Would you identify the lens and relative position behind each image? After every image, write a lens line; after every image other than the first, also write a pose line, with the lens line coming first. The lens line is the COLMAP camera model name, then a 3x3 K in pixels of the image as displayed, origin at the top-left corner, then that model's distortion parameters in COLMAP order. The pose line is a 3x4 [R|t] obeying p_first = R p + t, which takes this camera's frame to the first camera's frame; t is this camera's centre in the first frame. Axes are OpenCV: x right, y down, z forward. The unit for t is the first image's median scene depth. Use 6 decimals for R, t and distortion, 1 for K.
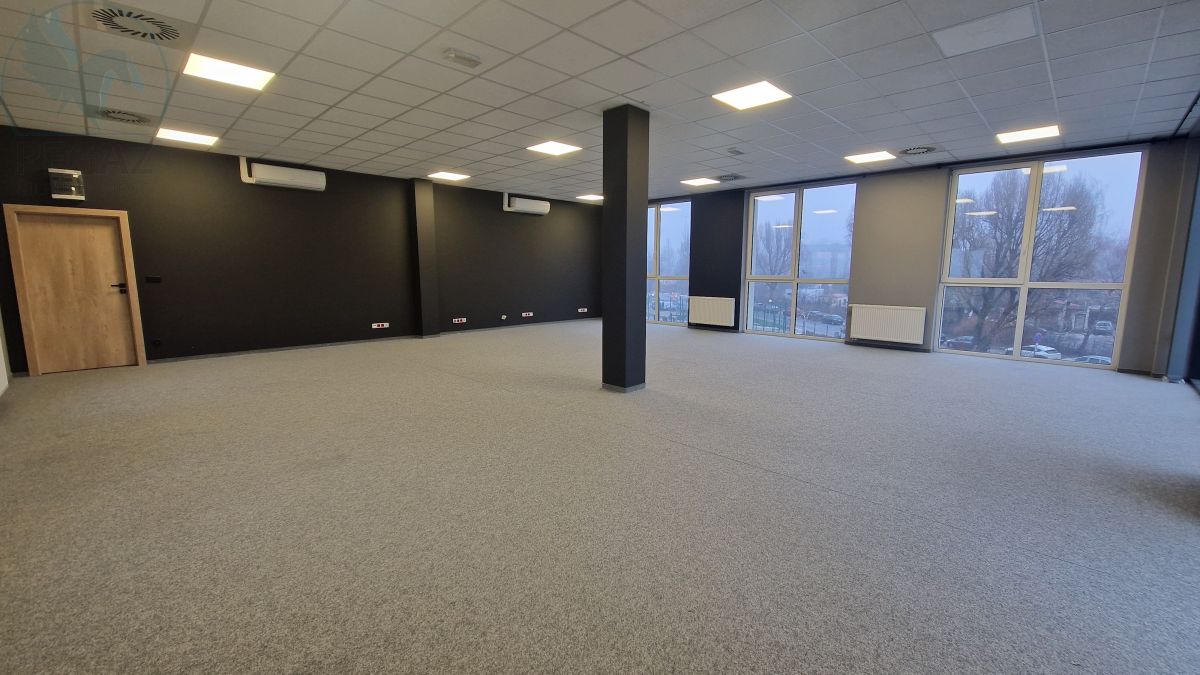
lens RADIAL K [[487.3, 0, 607.1], [0, 487.3, 331.9], [0, 0, 1]] dist [0.019544, -0.000436]
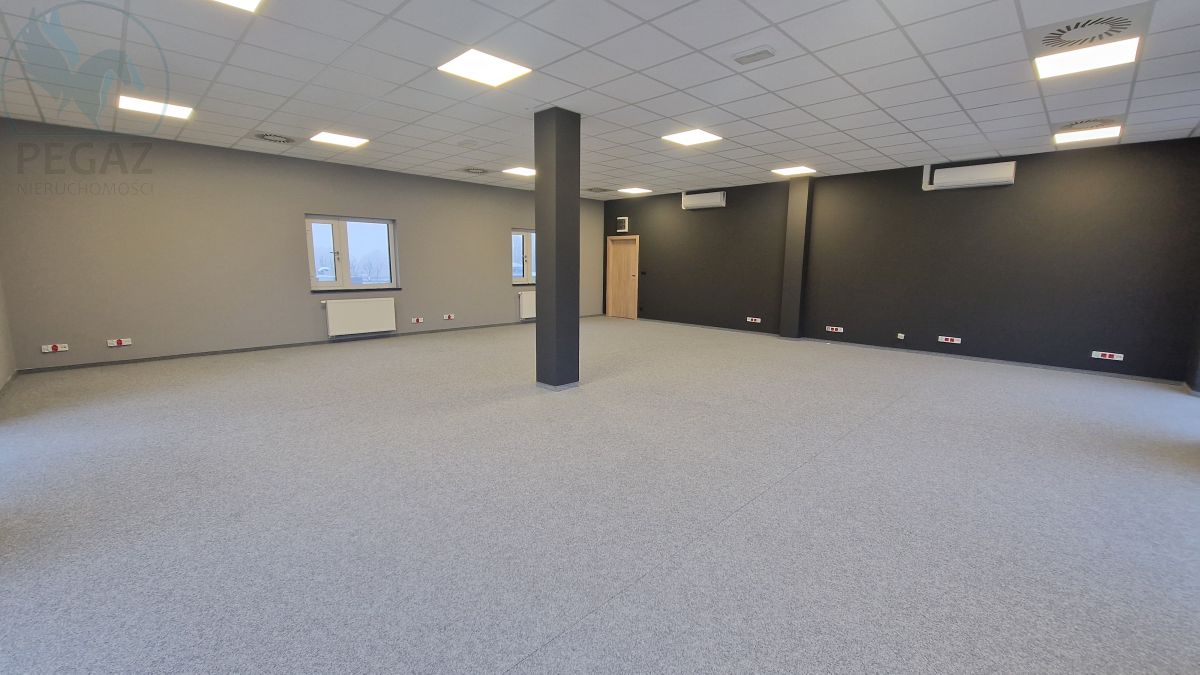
lens RADIAL K [[487.7, 0, 595.4], [0, 487.7, 337.6], [0, 0, 1]] dist [-0.001459, -0.000336]
pose [[-0.011816, 0.144258, -0.989470, 0.458529], [-0.148370, 0.978332, 0.144406, -0.057168], [0.988861, 0.148514, 0.009843, 0.461296]]
